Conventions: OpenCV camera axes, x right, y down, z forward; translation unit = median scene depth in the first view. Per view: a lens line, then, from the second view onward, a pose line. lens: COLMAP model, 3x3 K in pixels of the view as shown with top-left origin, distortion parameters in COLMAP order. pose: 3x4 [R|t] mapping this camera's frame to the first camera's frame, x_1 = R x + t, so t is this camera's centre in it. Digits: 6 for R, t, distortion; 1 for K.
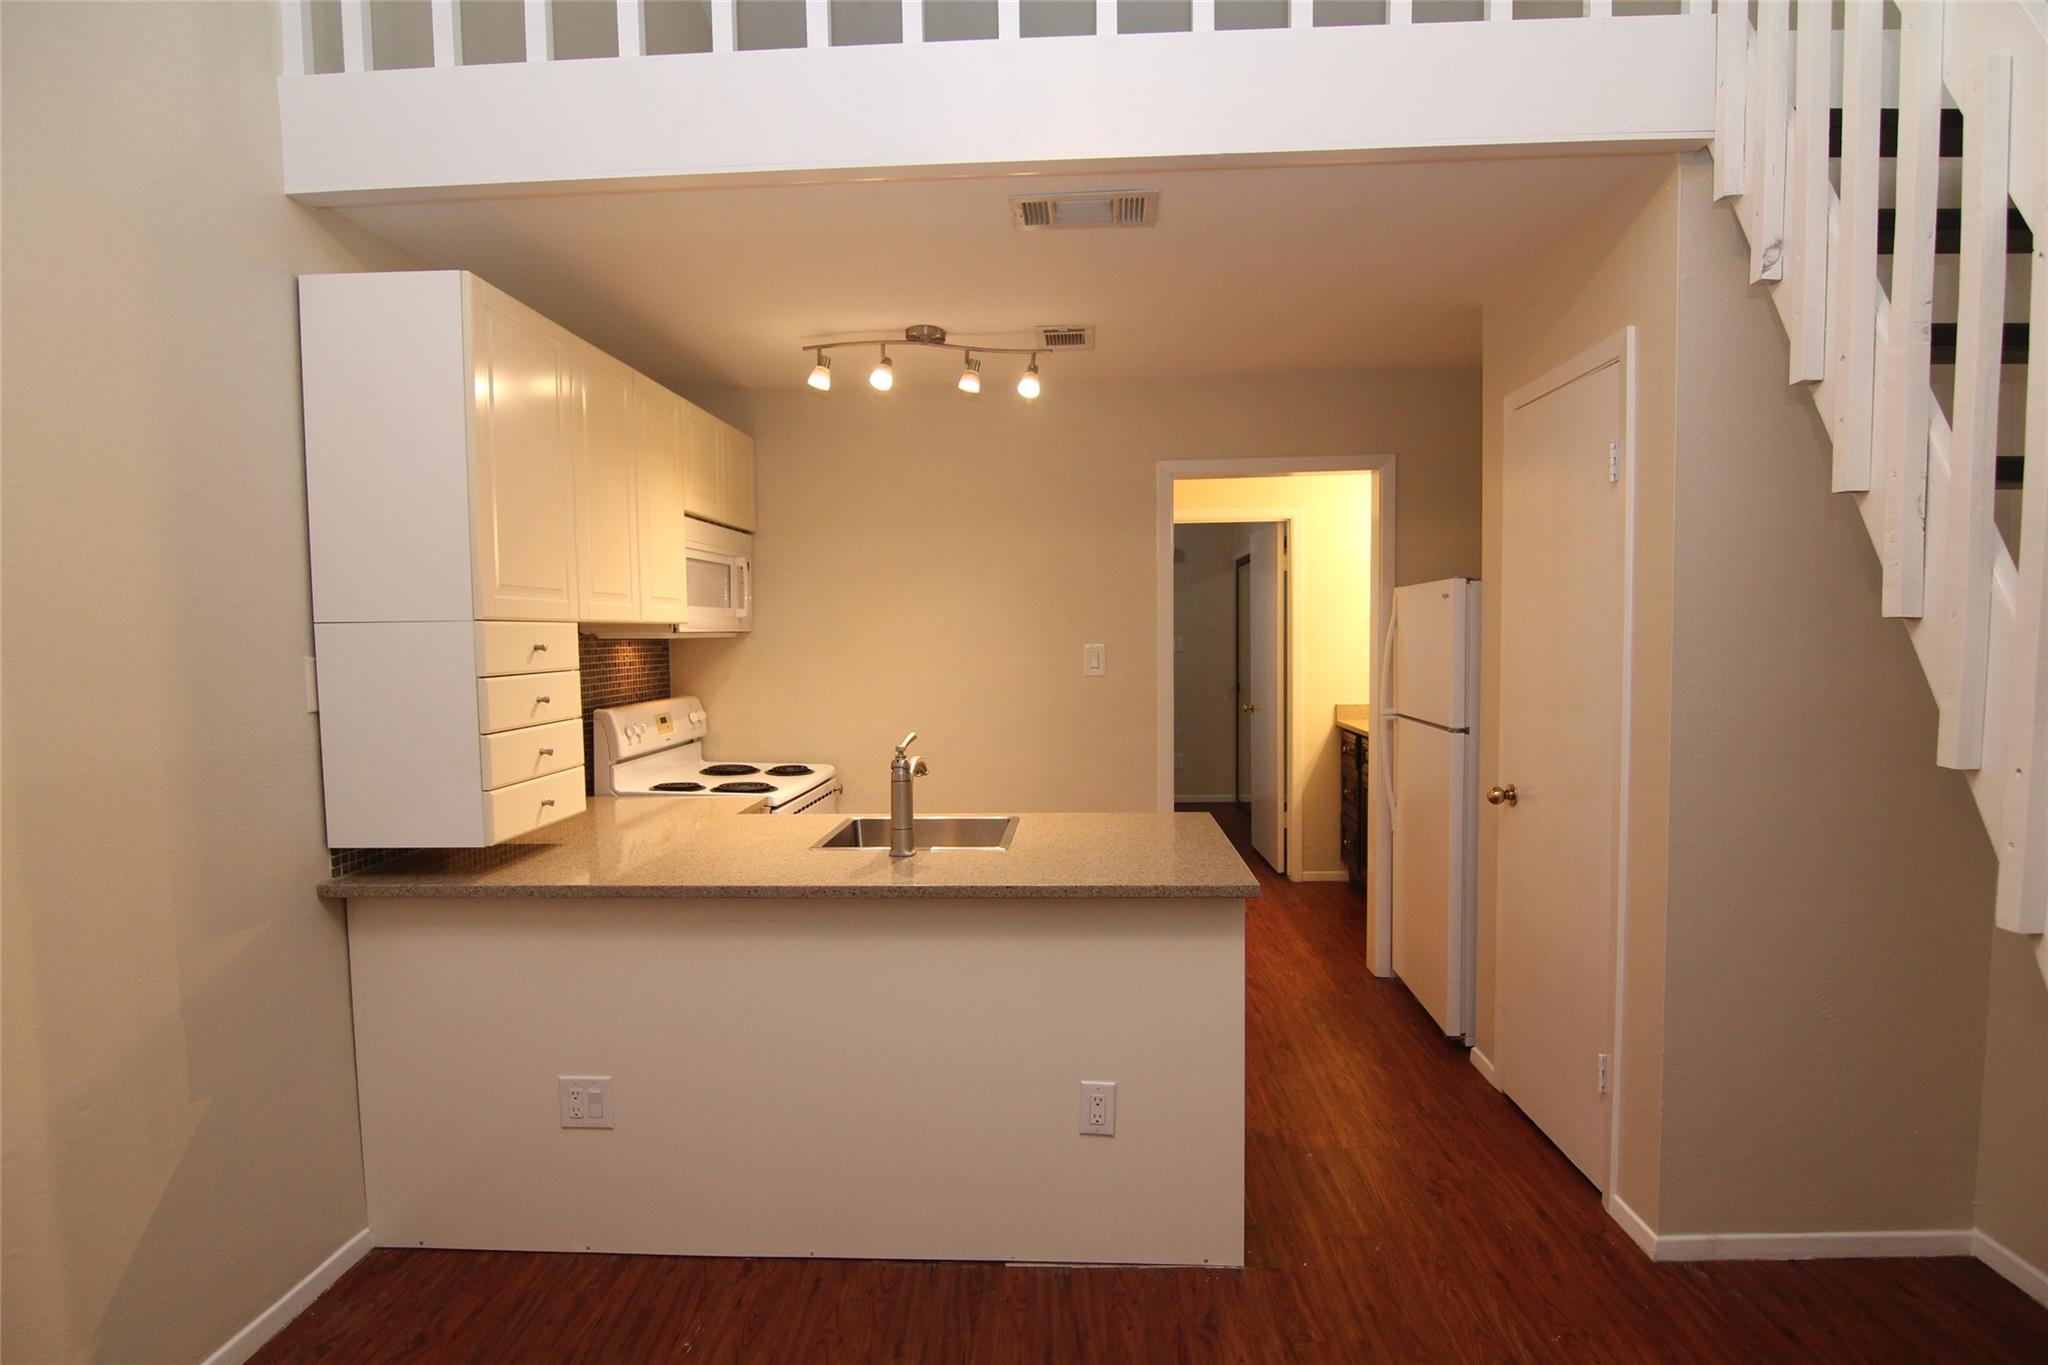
lens RADIAL K [[1037.6, 0, 1035.3], [0, 1037.6, 695.7], [0, 0, 1]] dist [-0.003456, -0.012478]
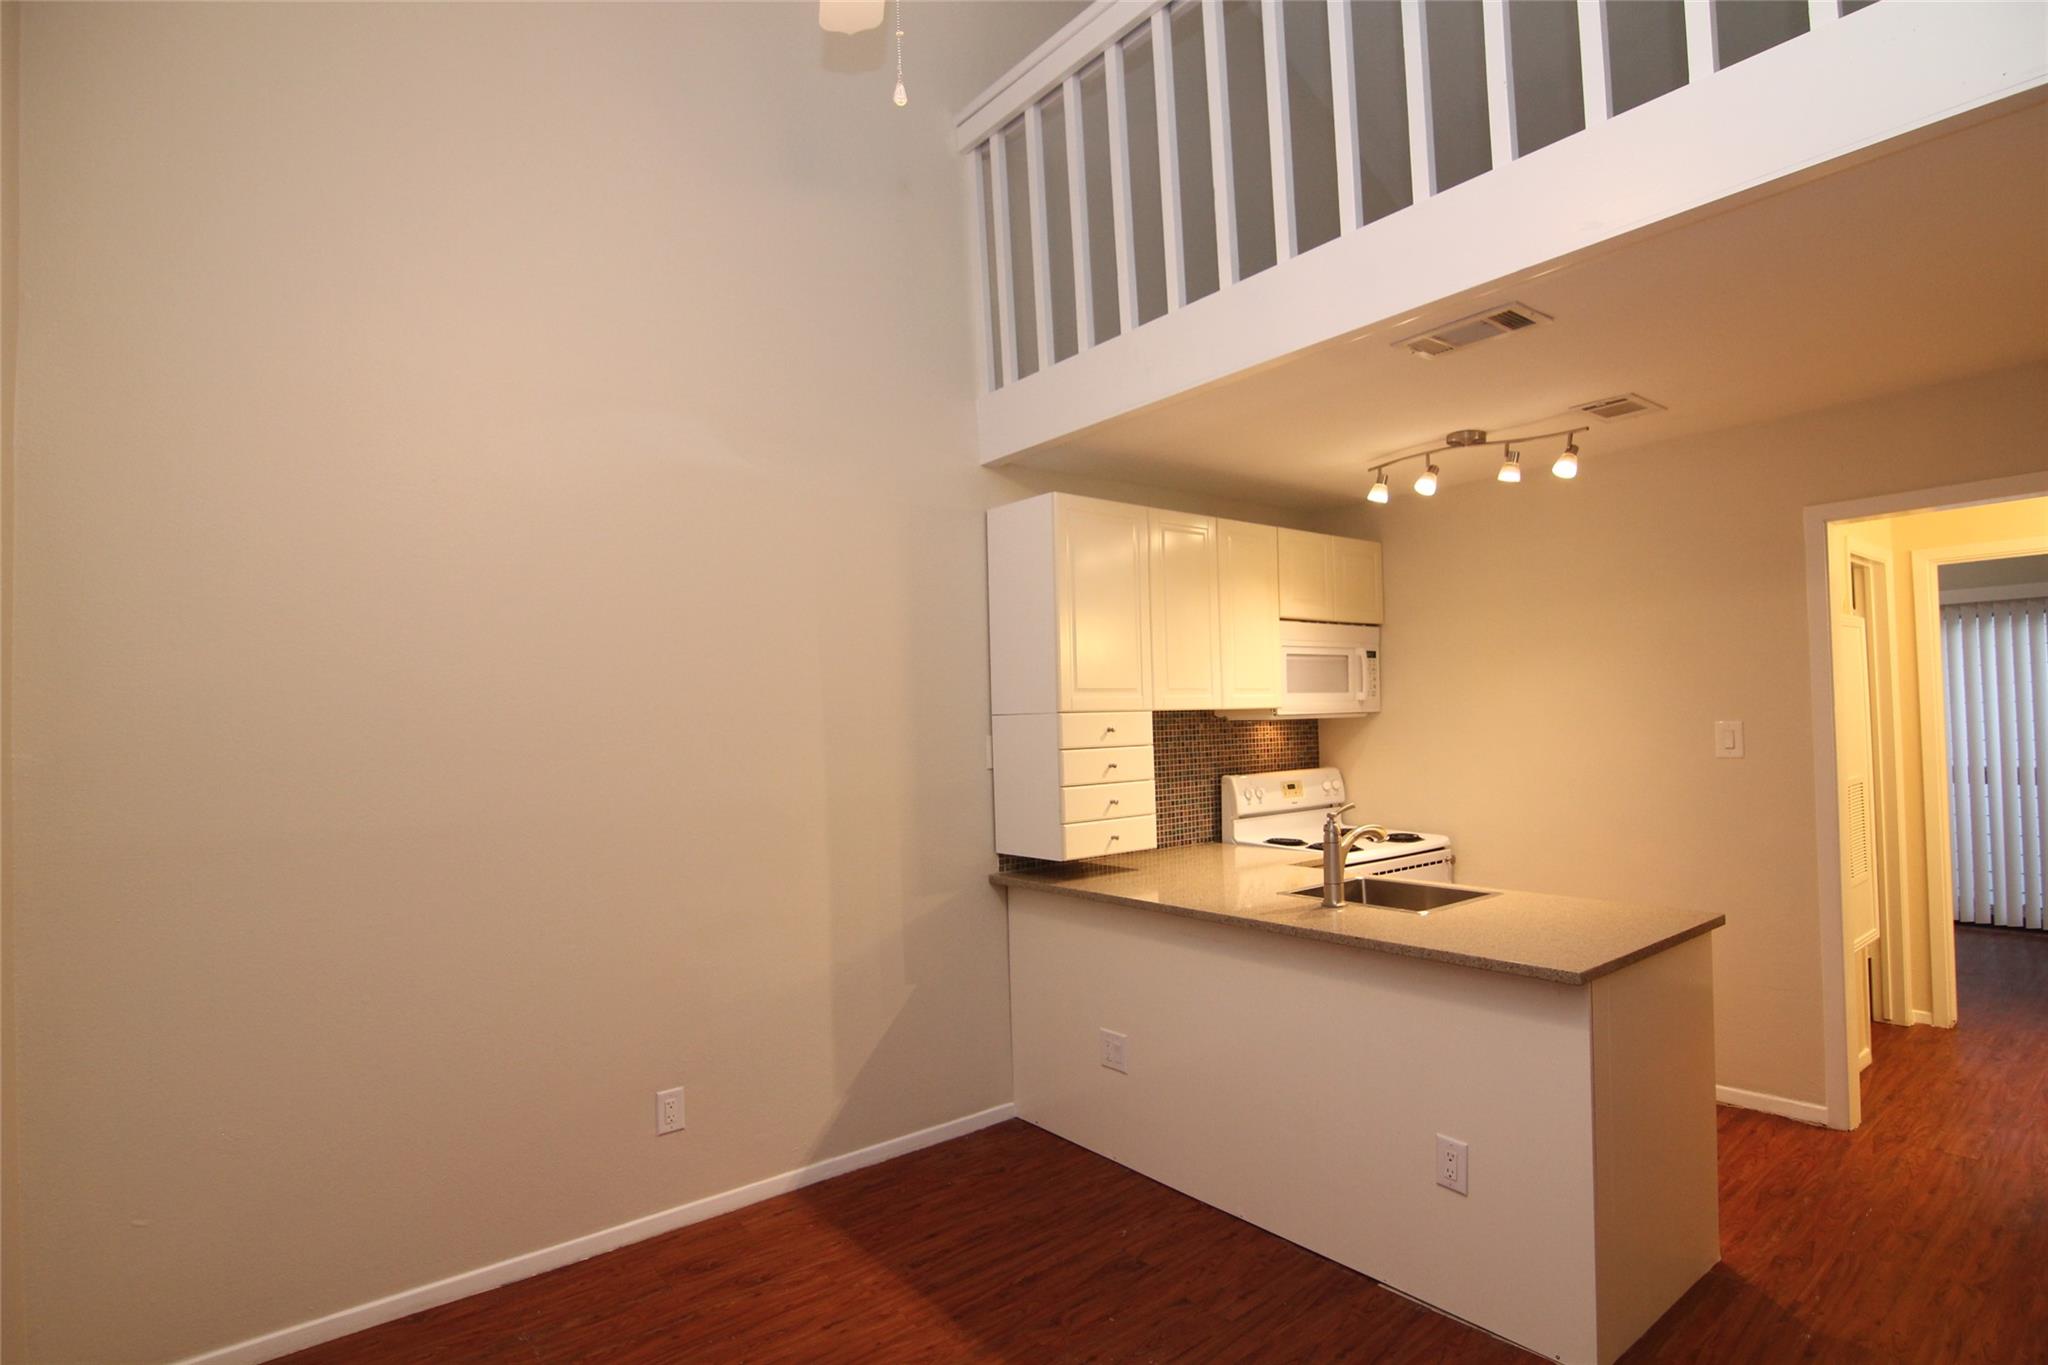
lens RADIAL K [[1037.6, 0, 1035.3], [0, 1037.6, 695.7], [0, 0, 1]] dist [-0.003456, -0.012478]
pose [[0.663517, -0.022924, -0.747810, 0.449764], [-0.028262, 0.998049, -0.055671, -0.008243], [0.747628, 0.058073, 0.661574, -0.038483]]
